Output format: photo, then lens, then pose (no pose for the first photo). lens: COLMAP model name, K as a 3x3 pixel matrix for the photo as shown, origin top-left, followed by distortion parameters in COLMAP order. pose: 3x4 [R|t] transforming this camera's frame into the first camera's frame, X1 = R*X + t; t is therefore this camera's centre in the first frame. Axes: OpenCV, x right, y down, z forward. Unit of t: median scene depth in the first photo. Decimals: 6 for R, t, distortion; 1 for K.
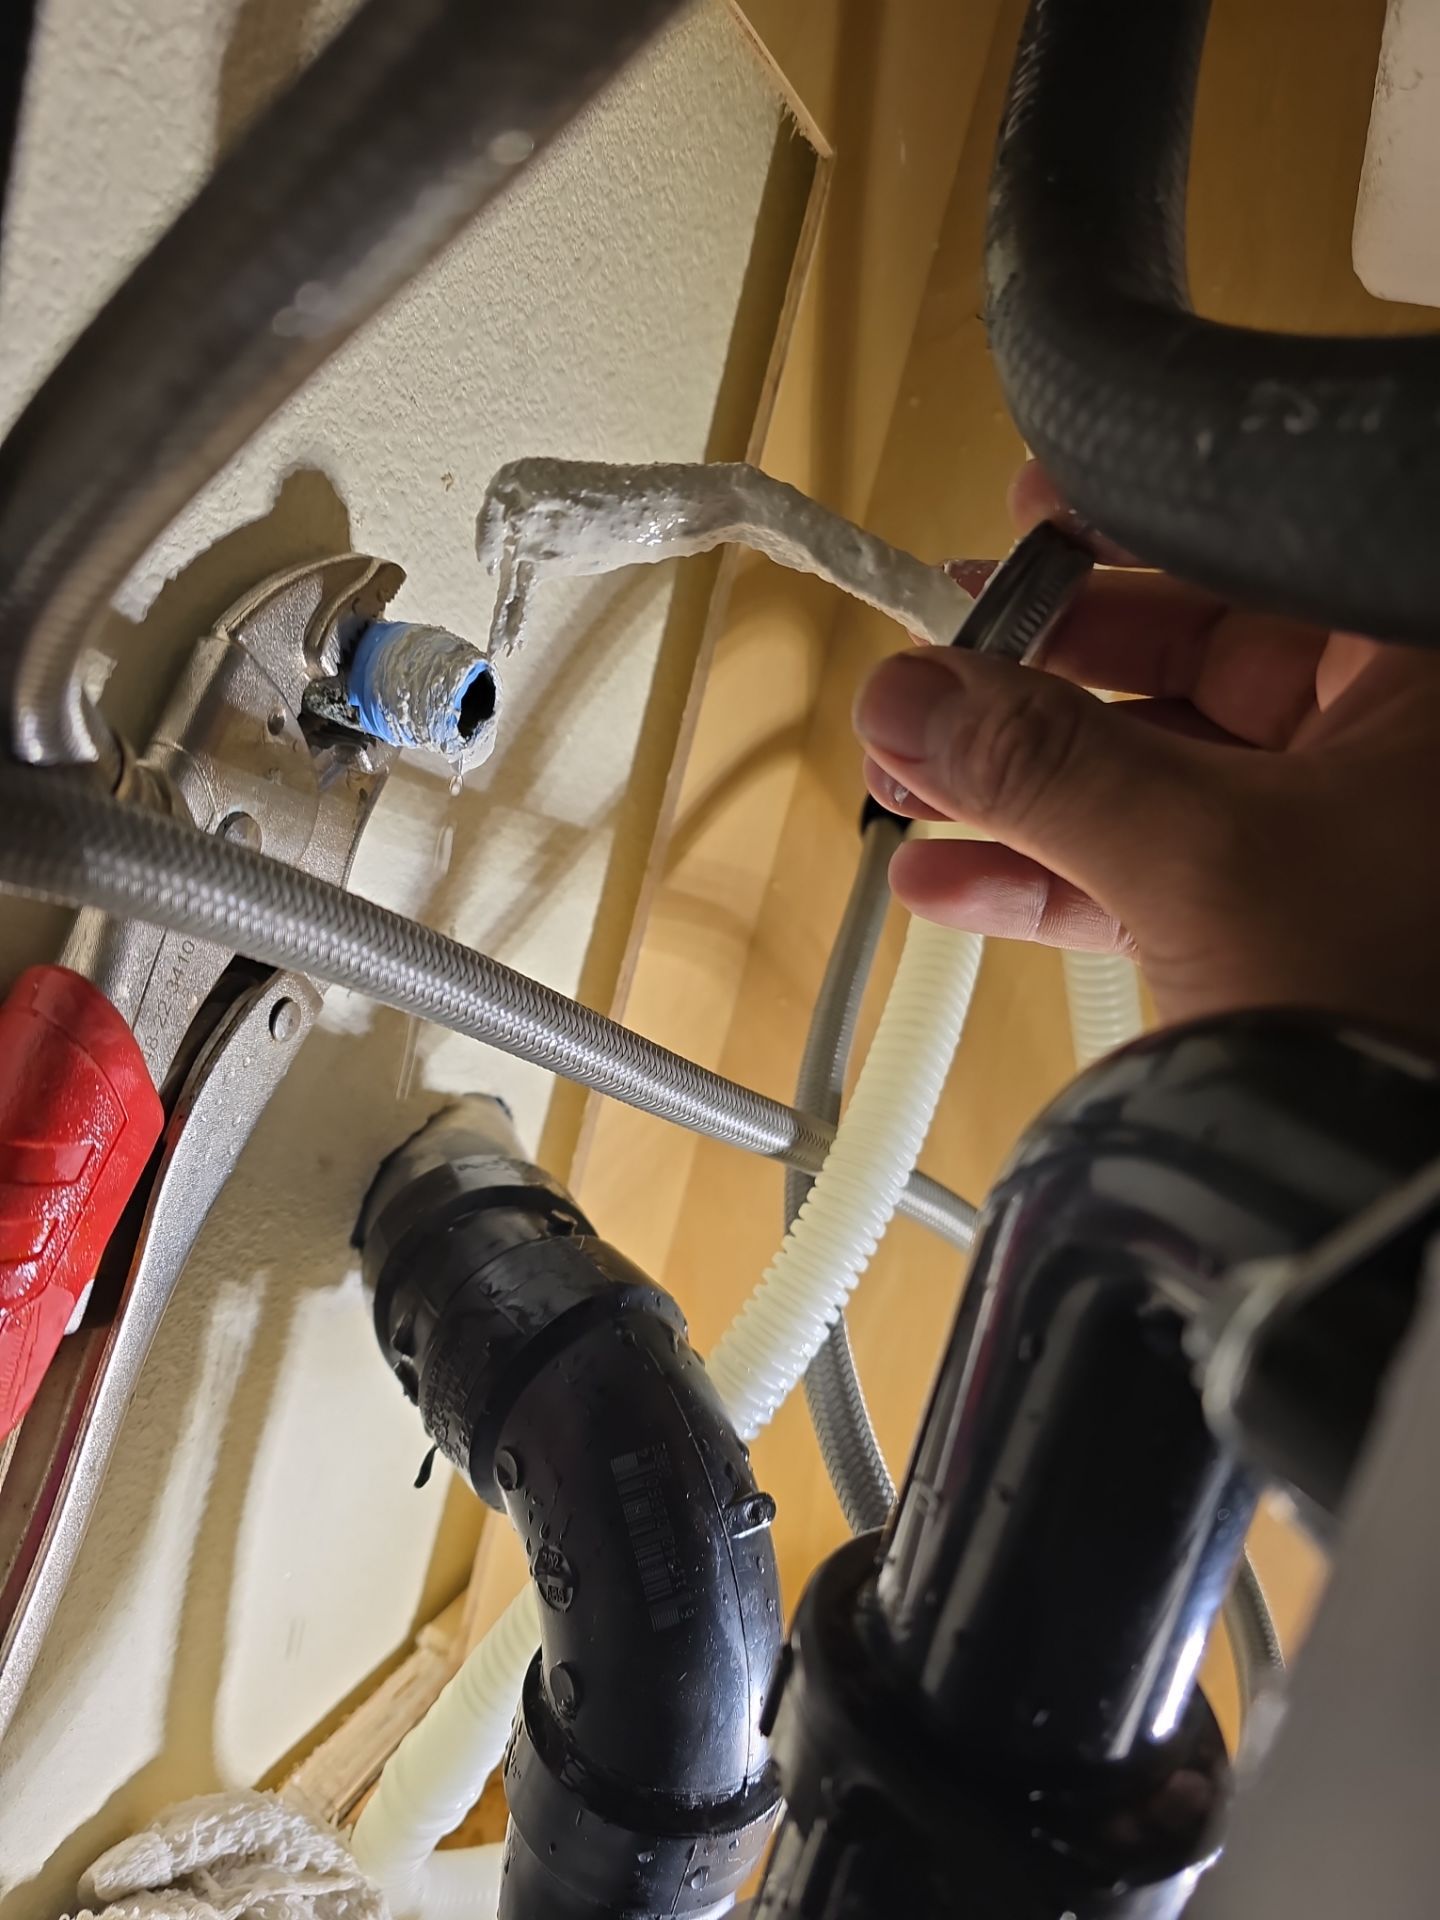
lens RADIAL K [[1450.1, 0, 718.4], [0, 1450.1, 1006.1], [0, 0, 1]] dist [0.003474, -0.040512]
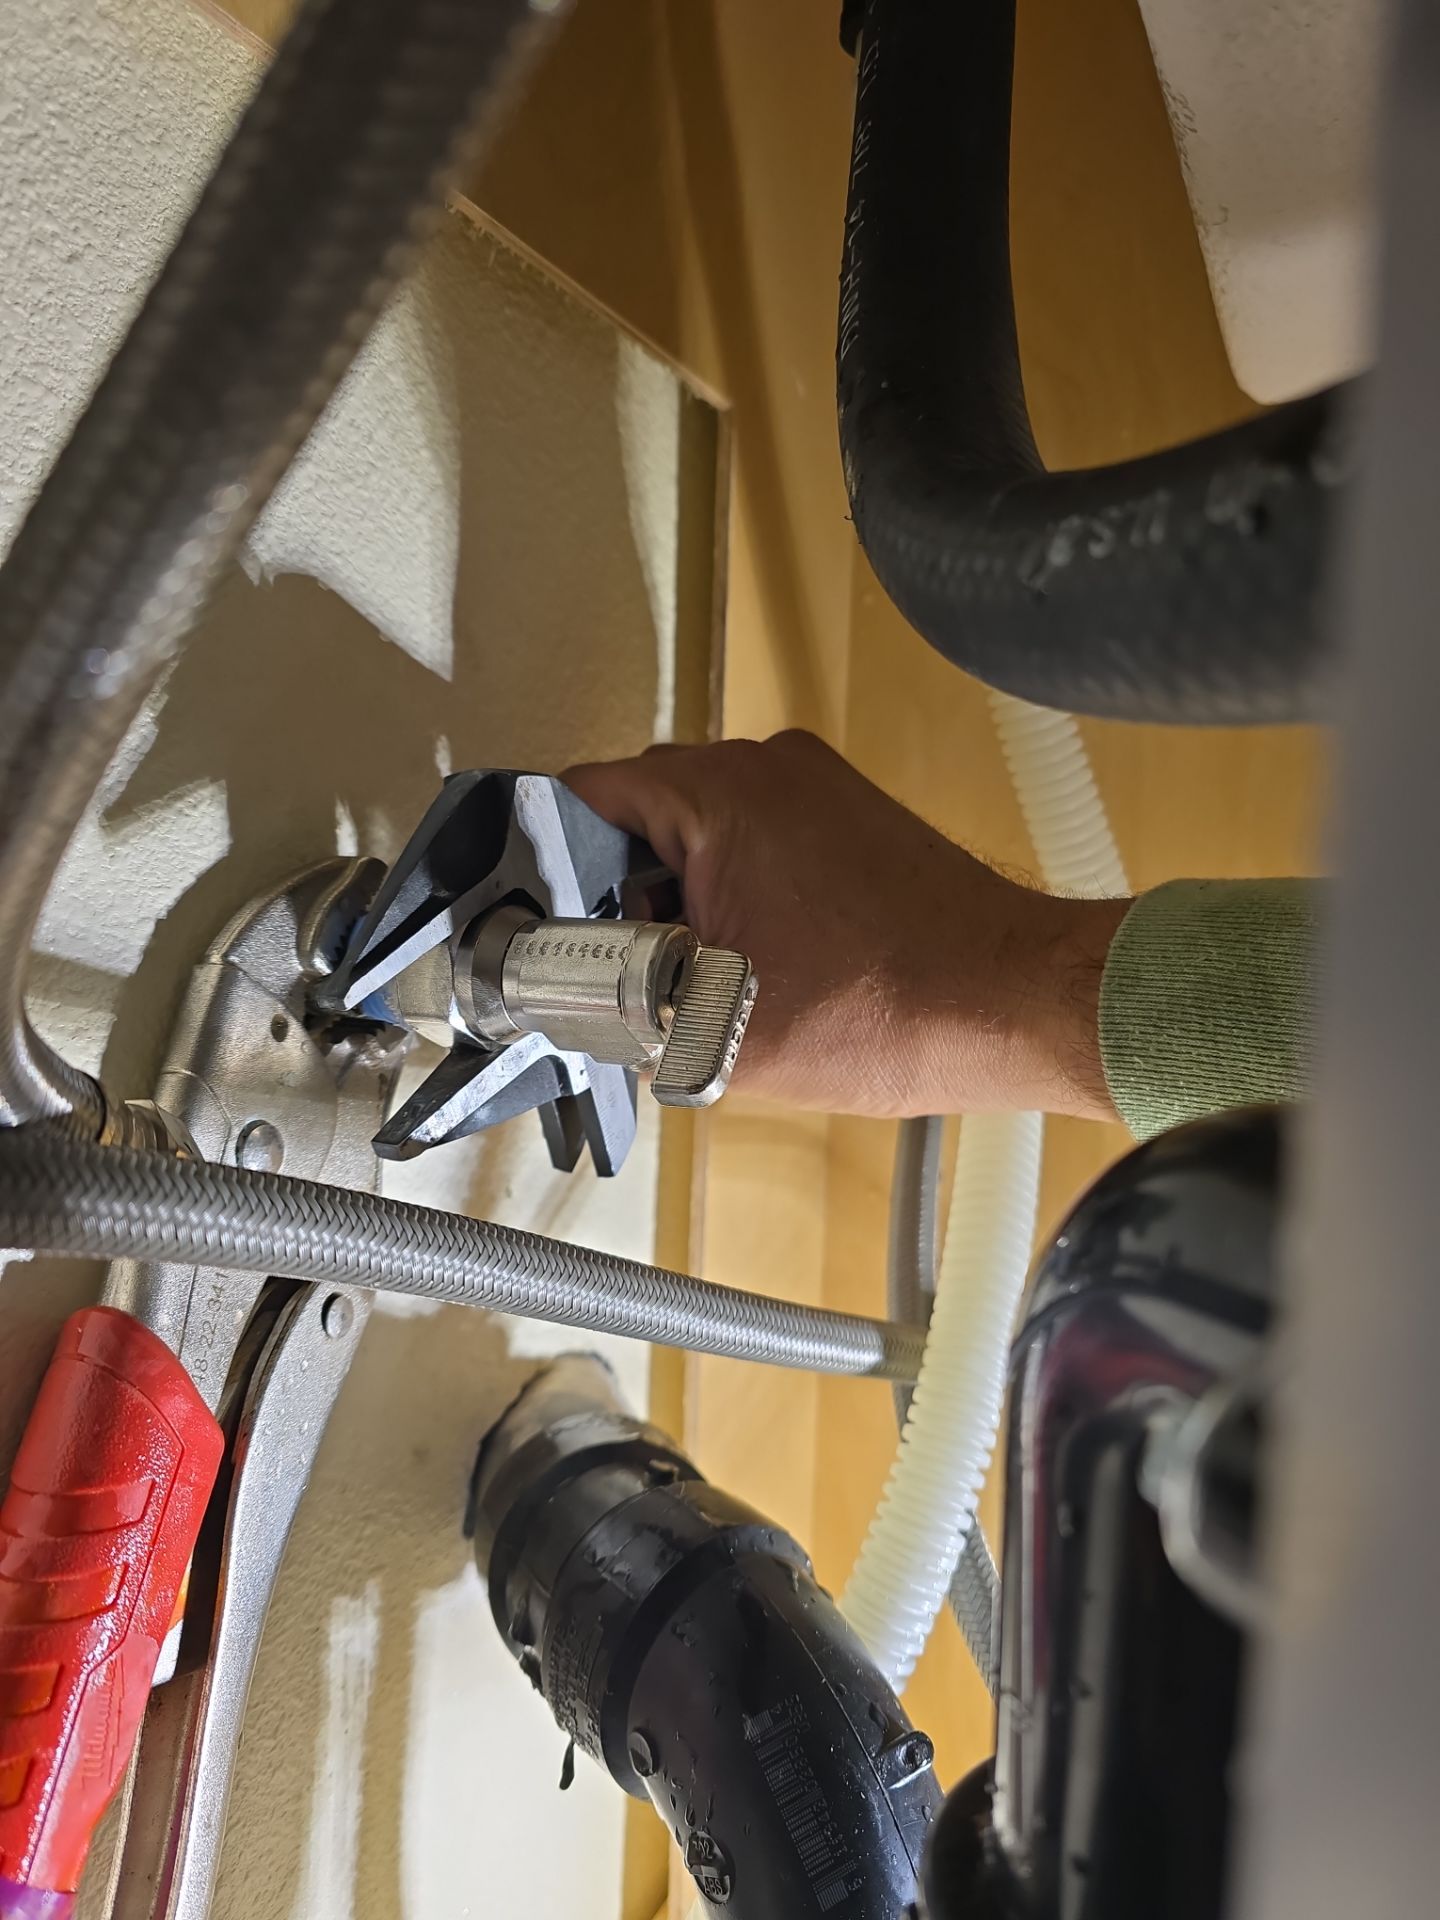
lens RADIAL K [[1469.5, 0, 770.3], [0, 1469.5, 959.5], [0, 0, 1]] dist [-0.011510, -0.017969]
pose [[0.975474, -0.209918, -0.066221, 0.100891], [0.195013, 0.963713, -0.182282, 0.013677], [0.102082, 0.164897, 0.981014, -0.001641]]
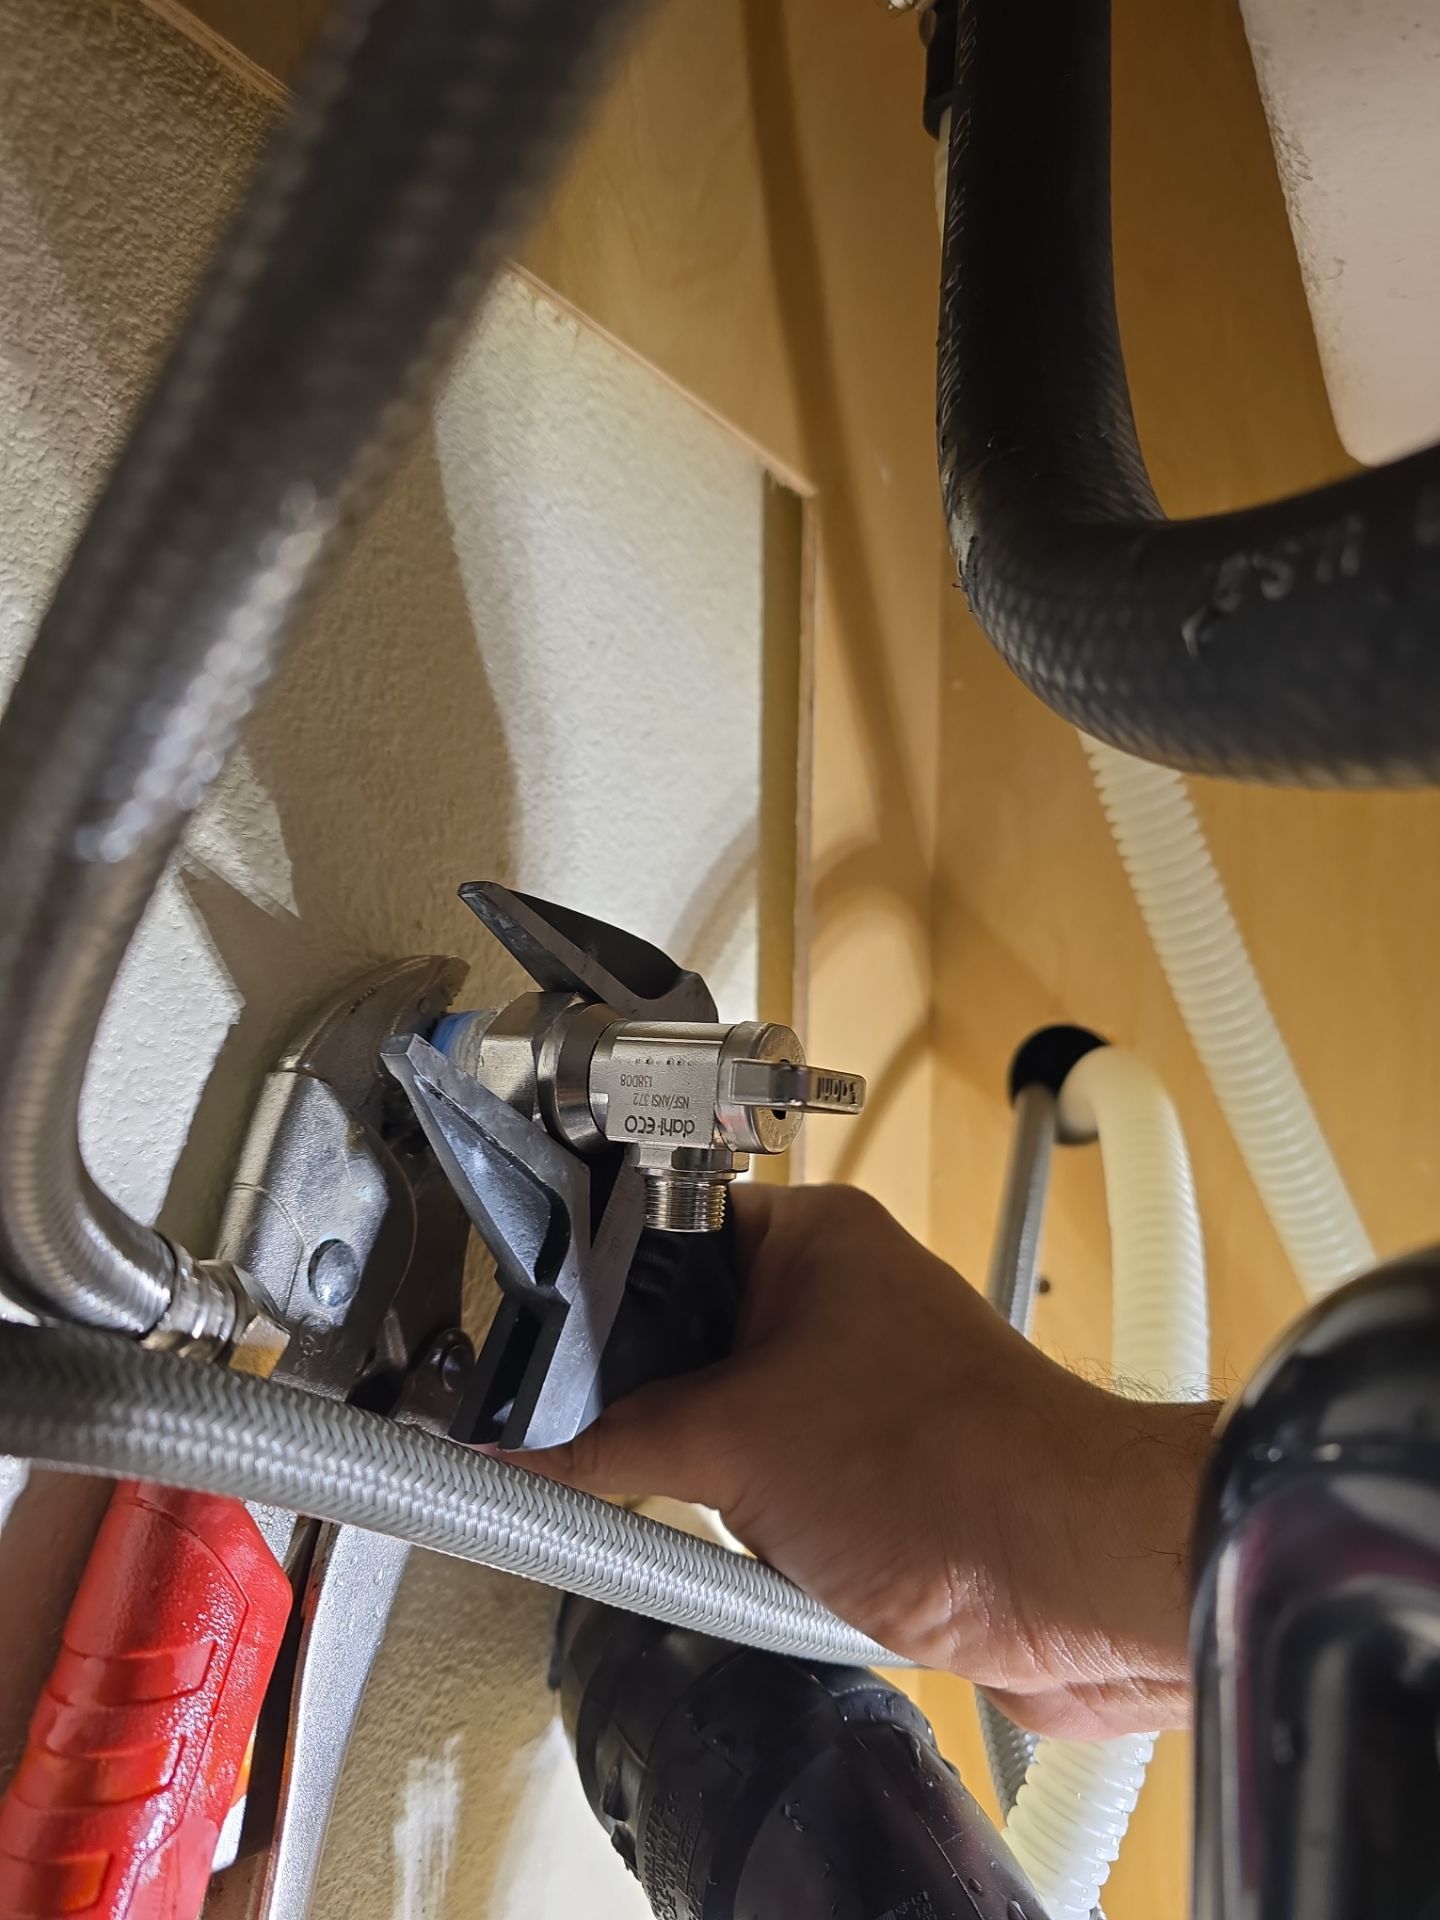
lens RADIAL K [[1414.5, 0, 747.0], [0, 1414.5, 944.6], [0, 0, 1]] dist [-0.010499, -0.017683]
pose [[0.967009, -0.230874, -0.107664, 0.070221], [0.195457, 0.943482, -0.267654, -0.012274], [0.163373, 0.237781, 0.957481, 0.087726]]
